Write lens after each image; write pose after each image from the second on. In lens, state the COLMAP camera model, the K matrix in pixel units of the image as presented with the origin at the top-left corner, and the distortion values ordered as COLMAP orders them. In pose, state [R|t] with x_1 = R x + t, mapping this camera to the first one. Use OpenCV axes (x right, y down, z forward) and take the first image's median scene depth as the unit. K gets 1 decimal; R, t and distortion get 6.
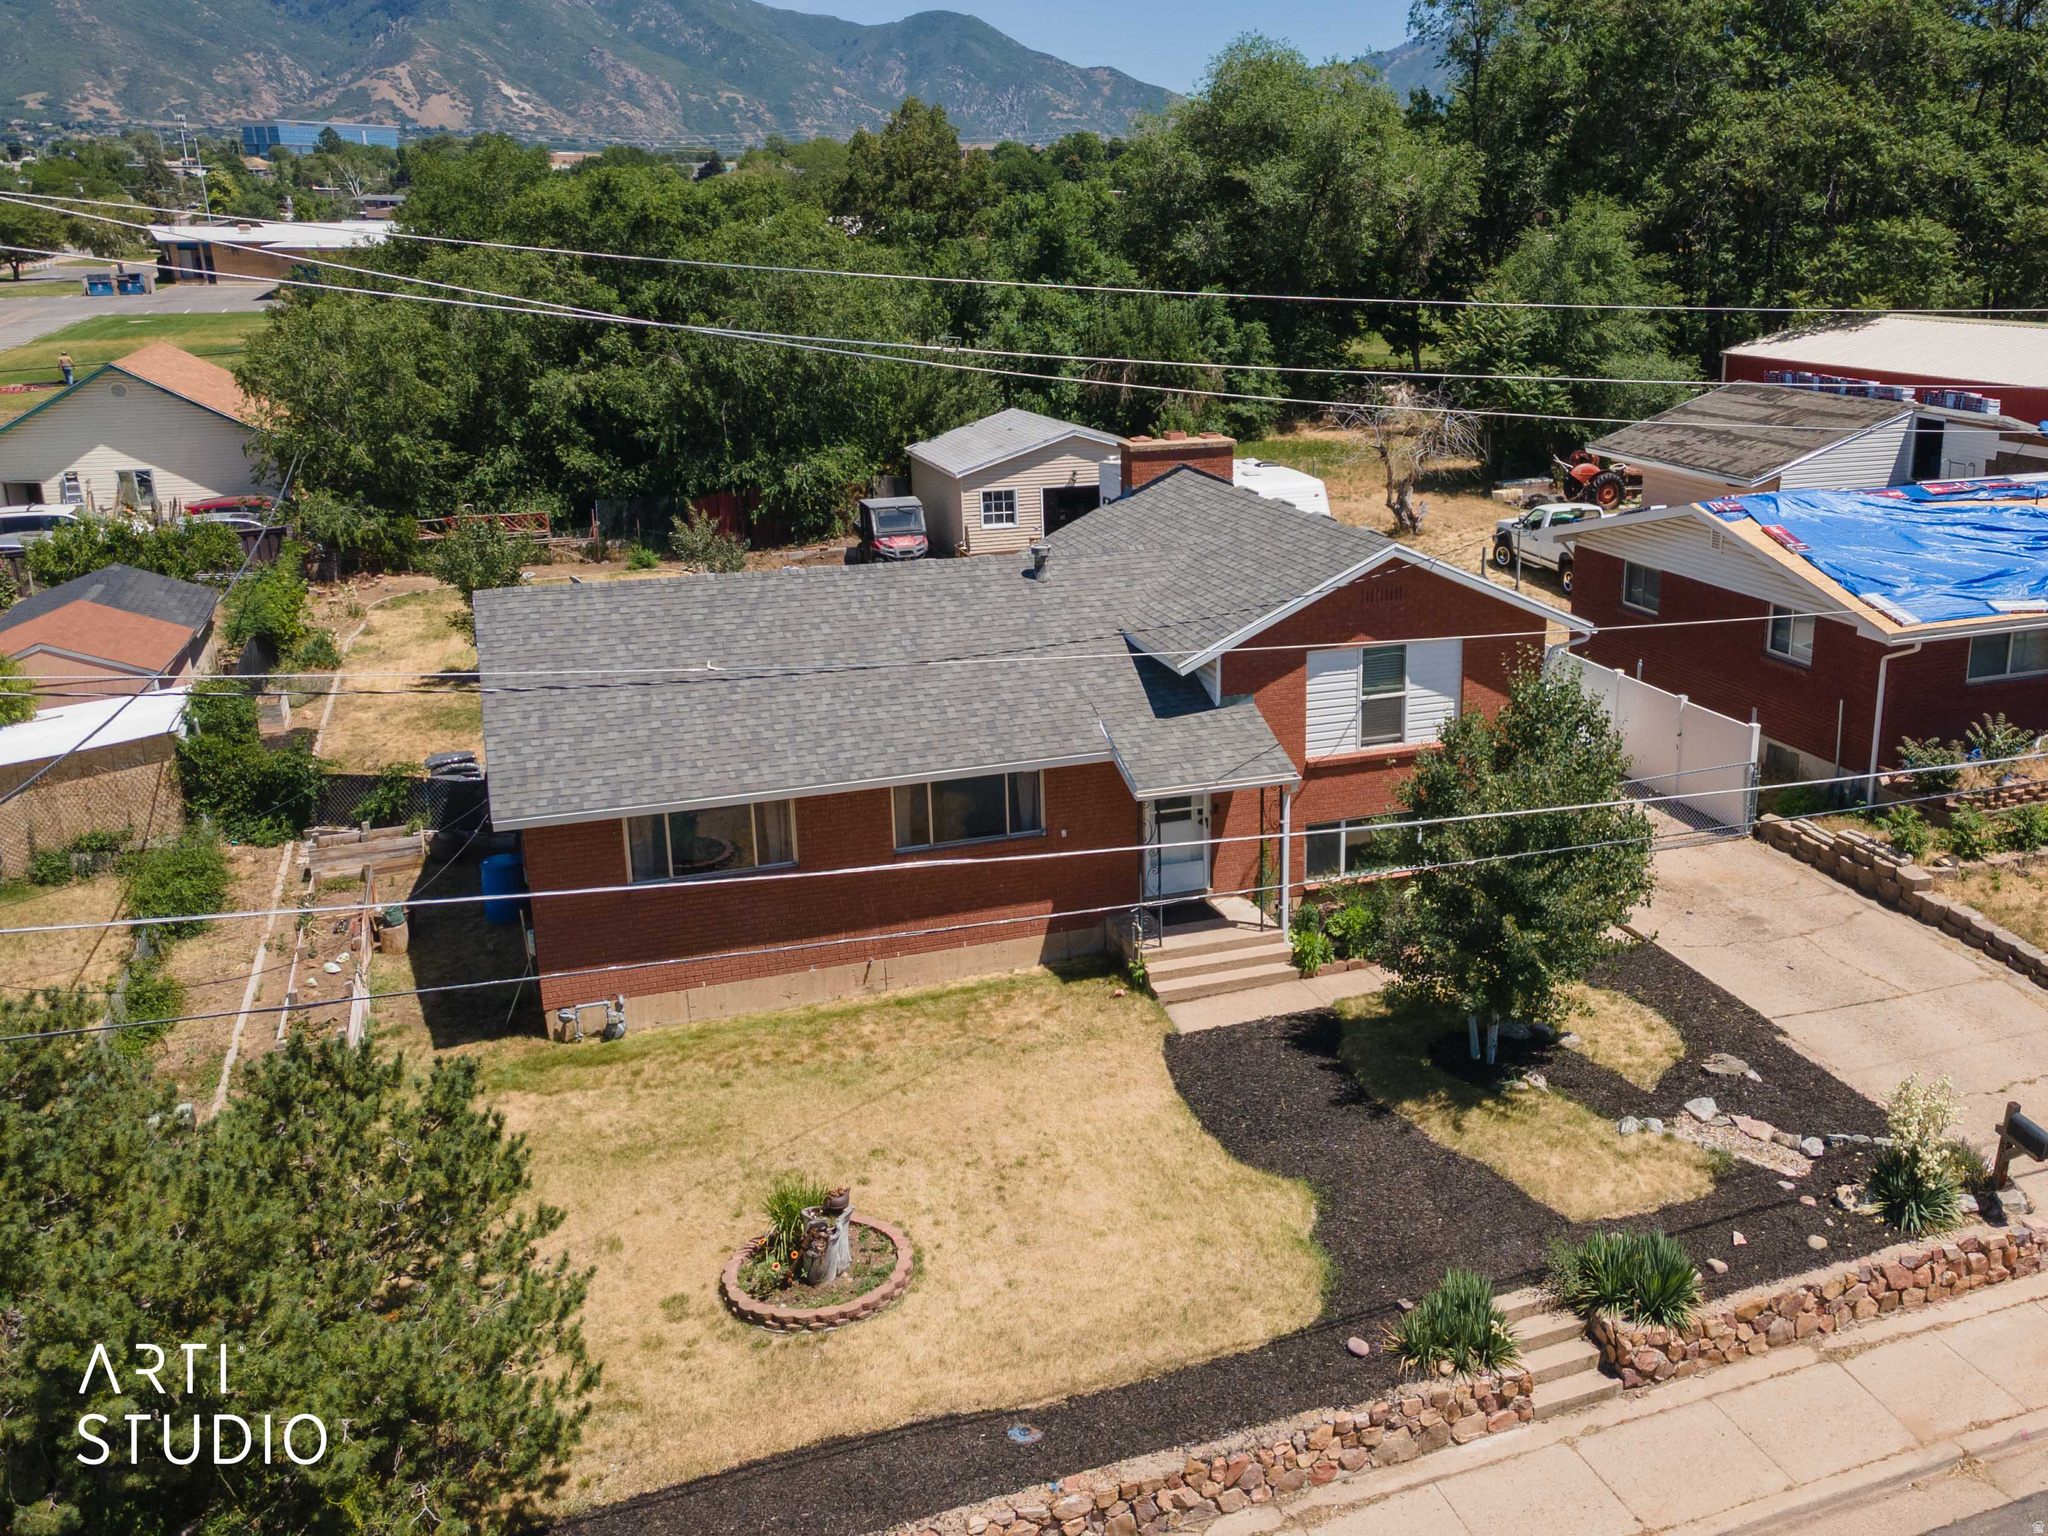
lens RADIAL K [[1763.8, 0, 1233.3], [0, 1763.8, 777.9], [0, 0, 1]] dist [0.012285, 0.009221]
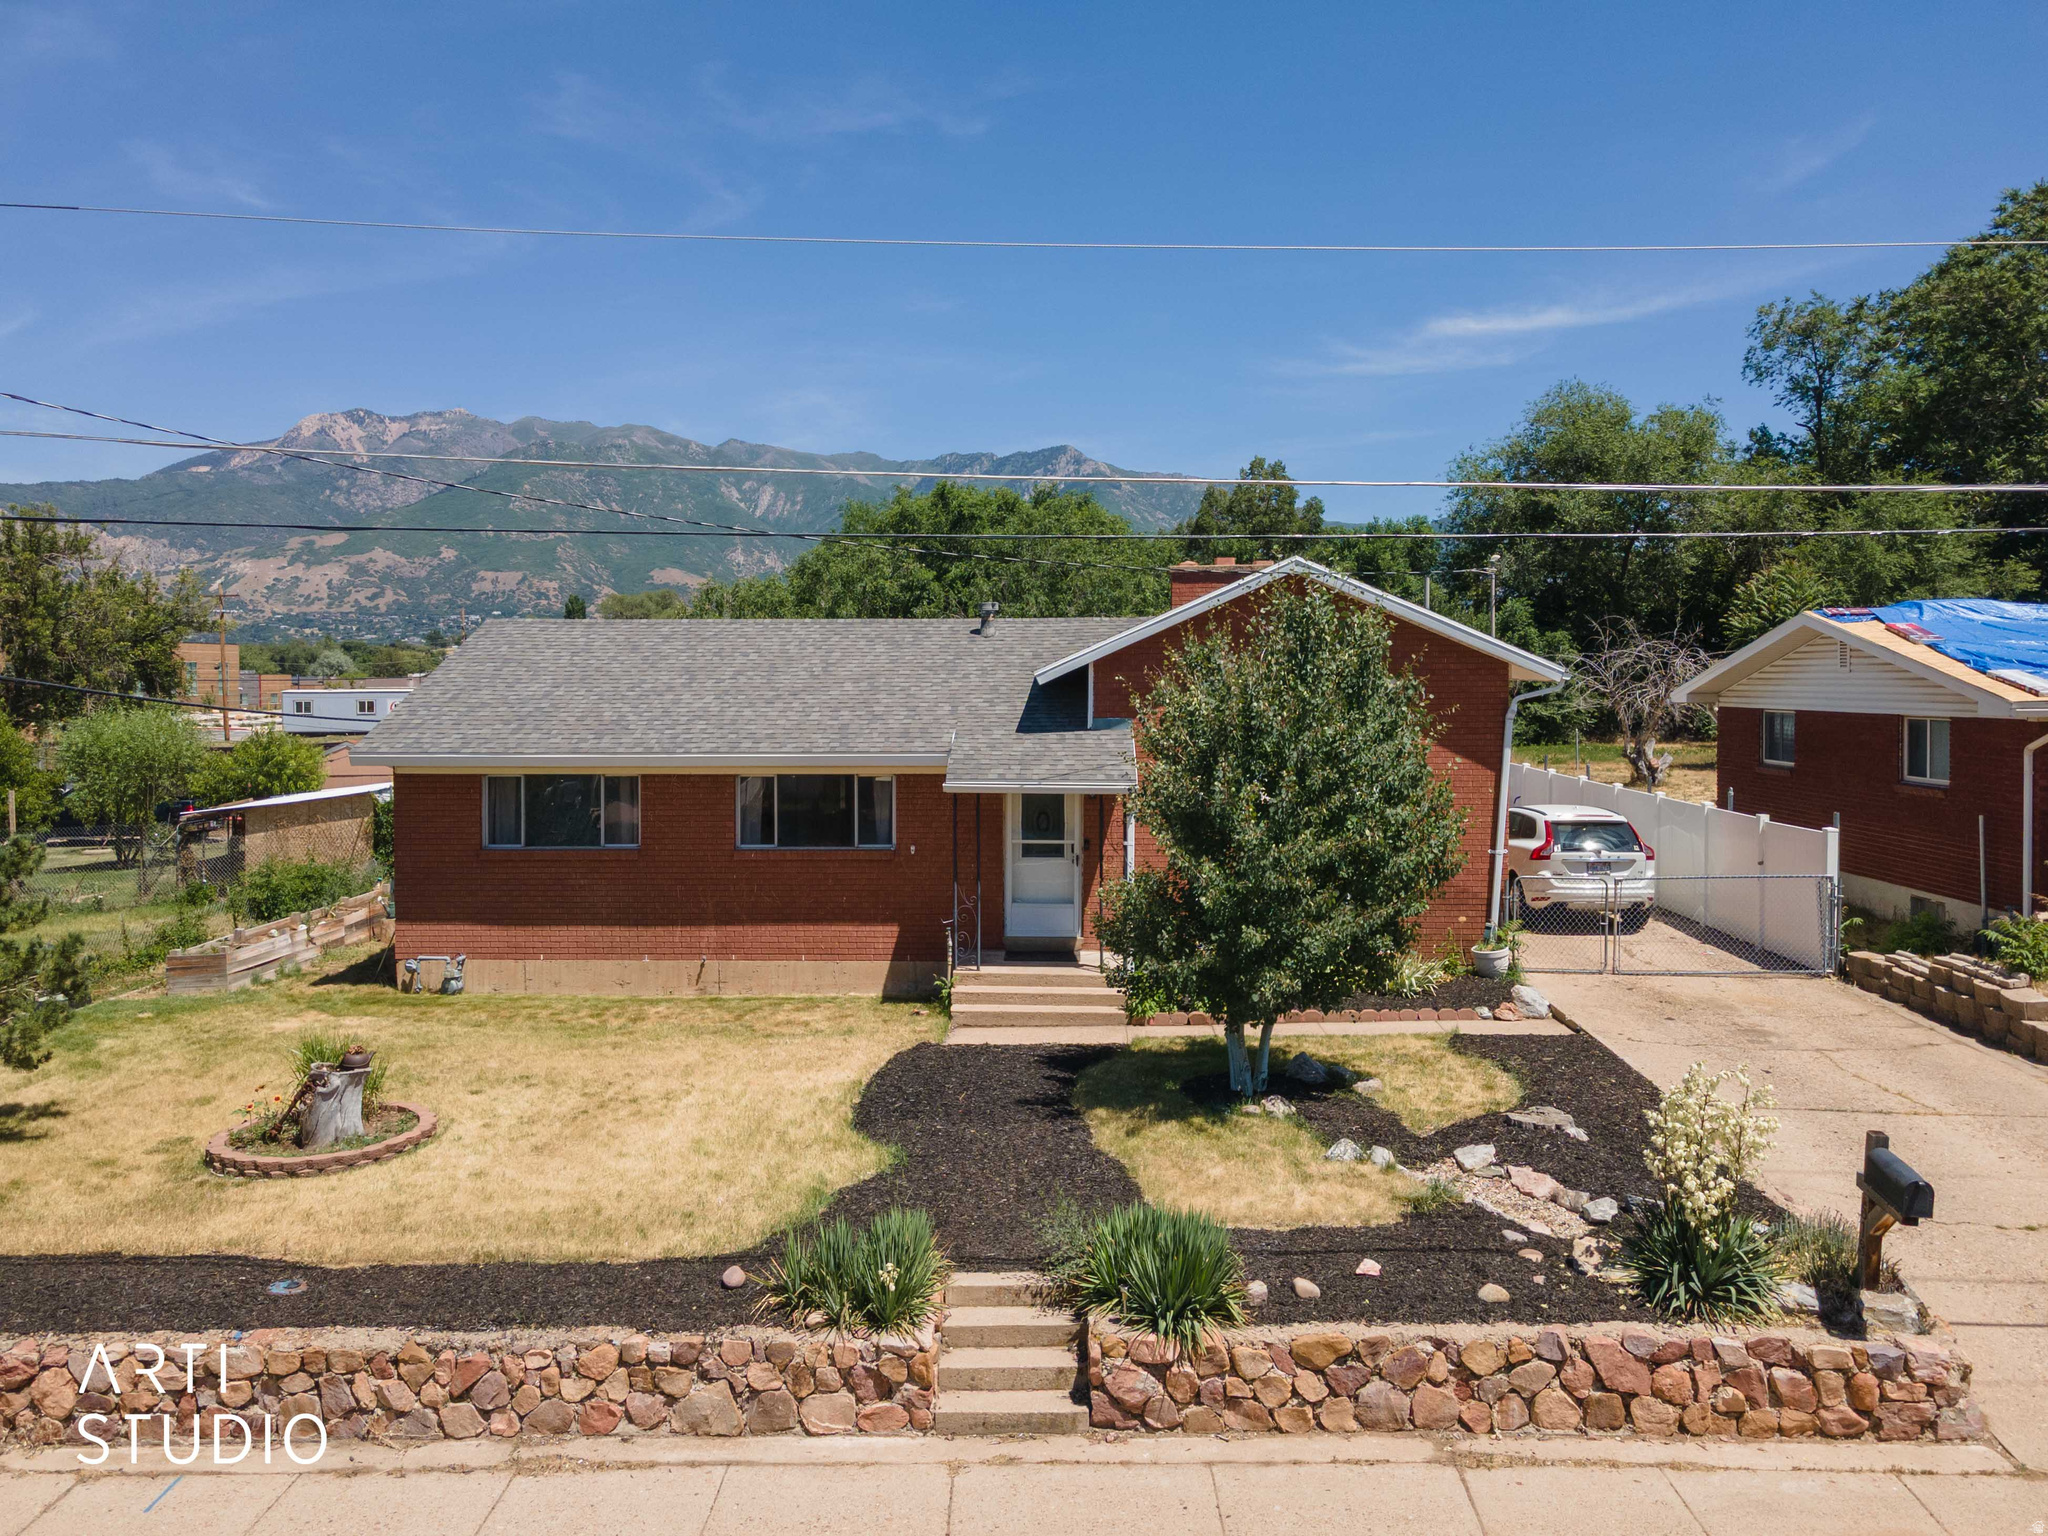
lens RADIAL K [[1540.4, 0, 1024.0], [0, 1540.4, 768.0], [0, 0, 1]] dist [-0.010681, 0.089809]
pose [[0.910835, 0.019240, -0.412321, 0.393328], [-0.119916, 0.968164, -0.219723, 0.216089], [0.394967, 0.249576, 0.884145, 0.378860]]
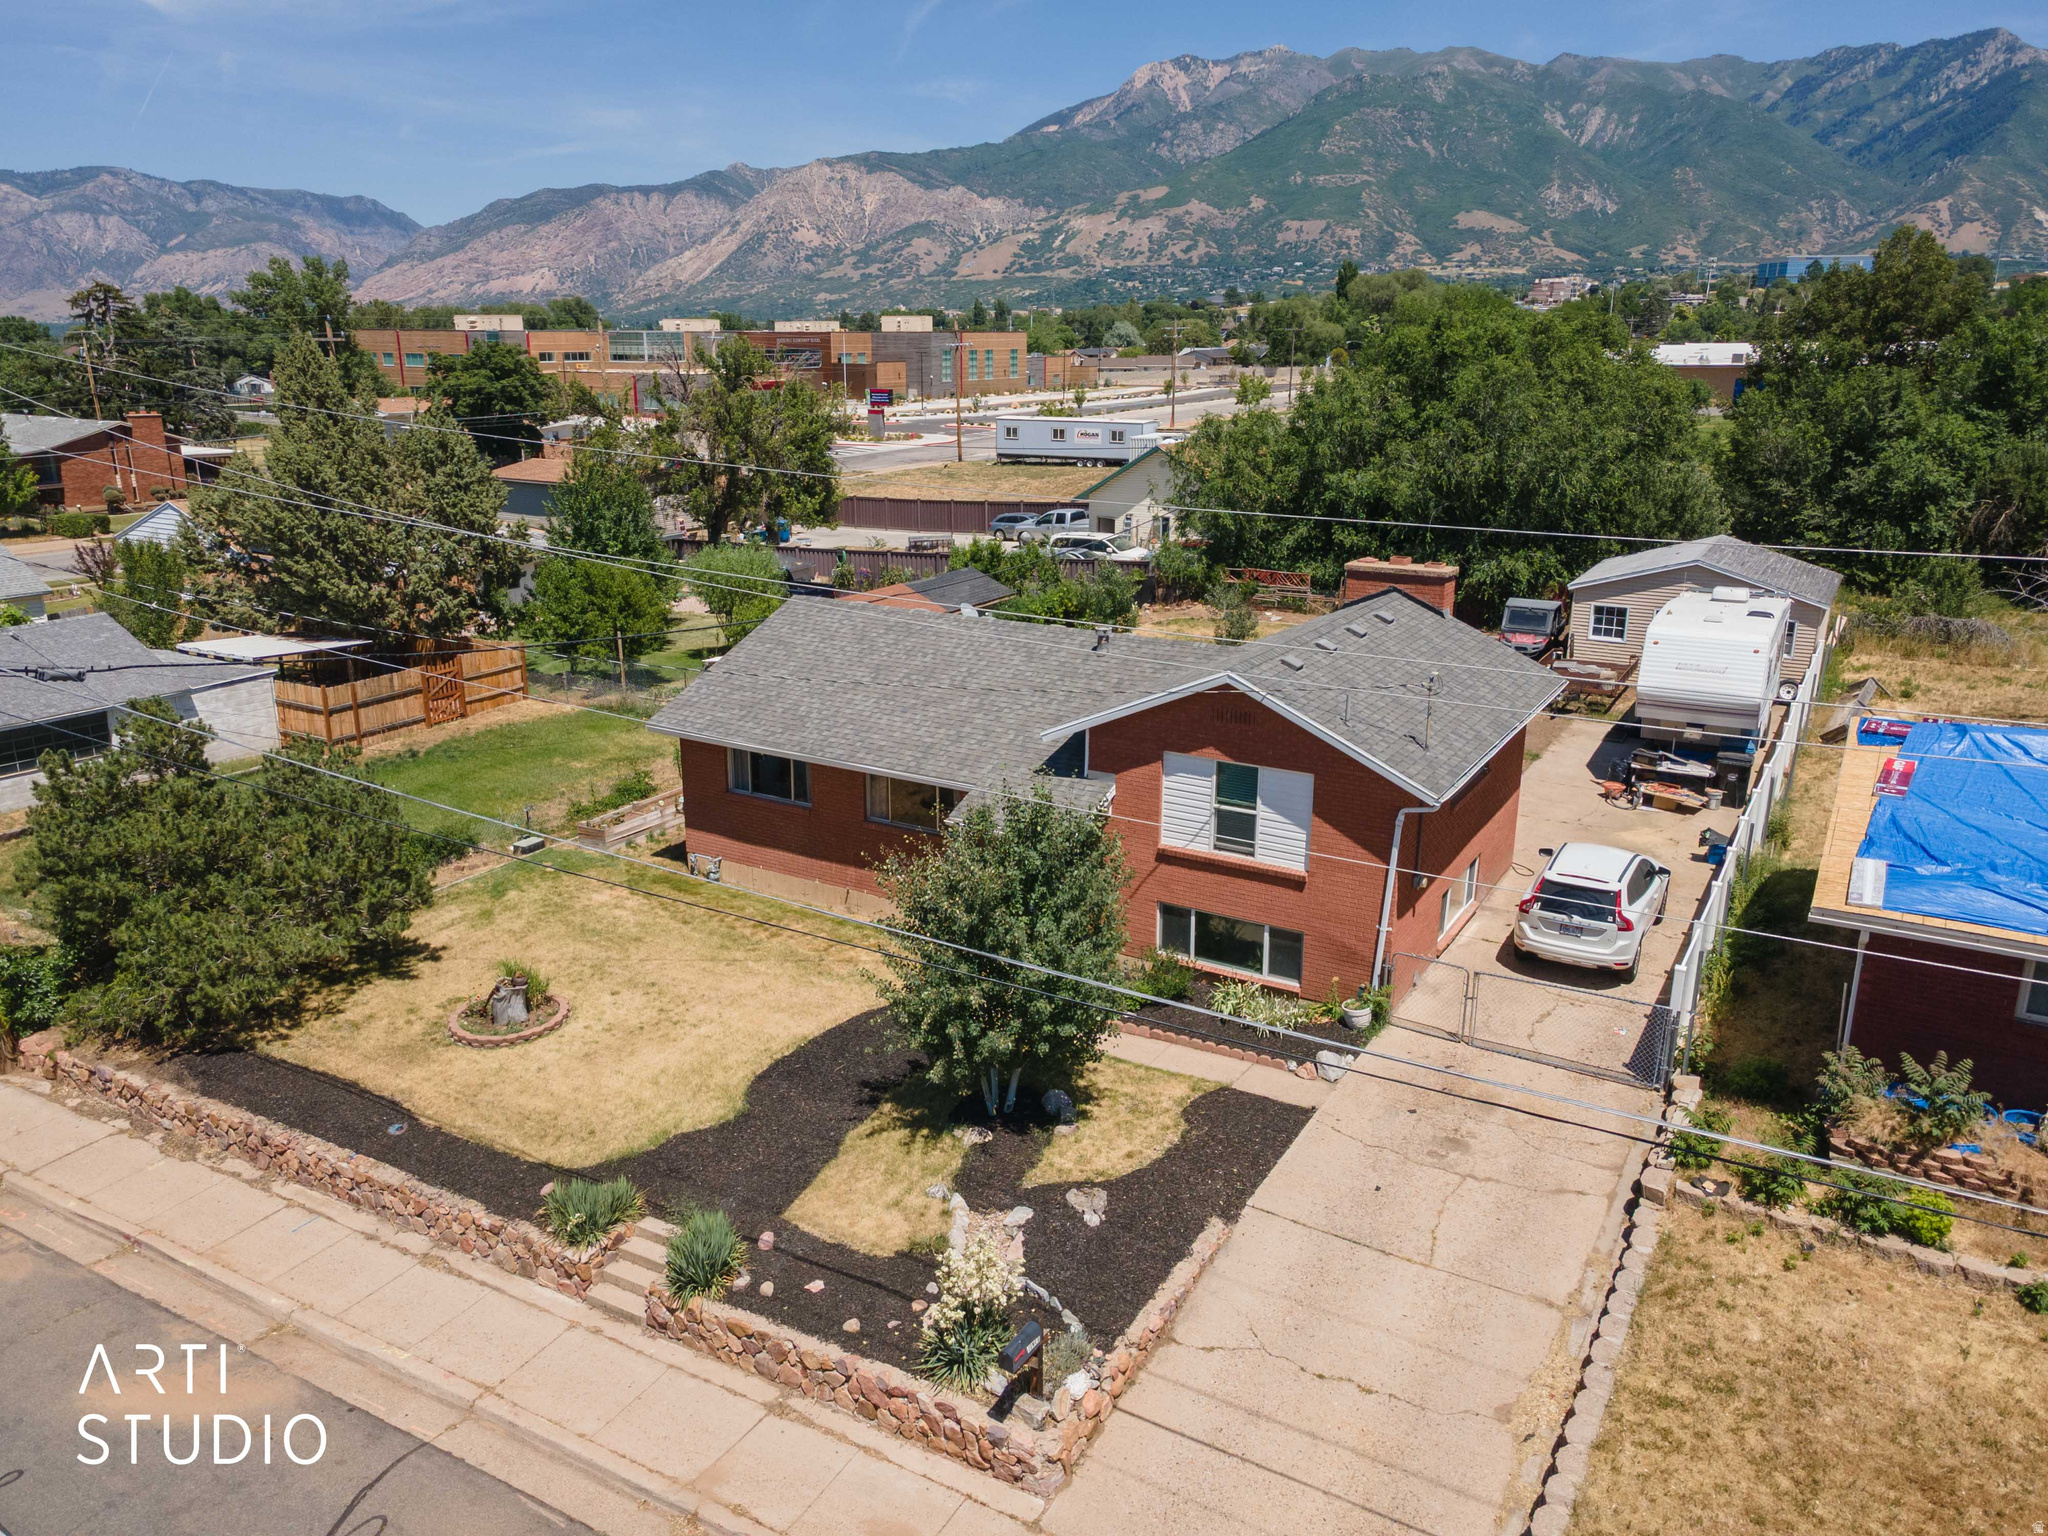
lens RADIAL K [[1481.1, 0, 1028.4], [0, 1481.1, 812.0], [0, 0, 1]] dist [0.019107, 0.002194]
pose [[0.602511, 0.246366, -0.759134, 0.987959], [-0.243104, 0.962617, 0.119456, -0.172912], [0.760185, 0.112575, 0.639879, 0.451785]]
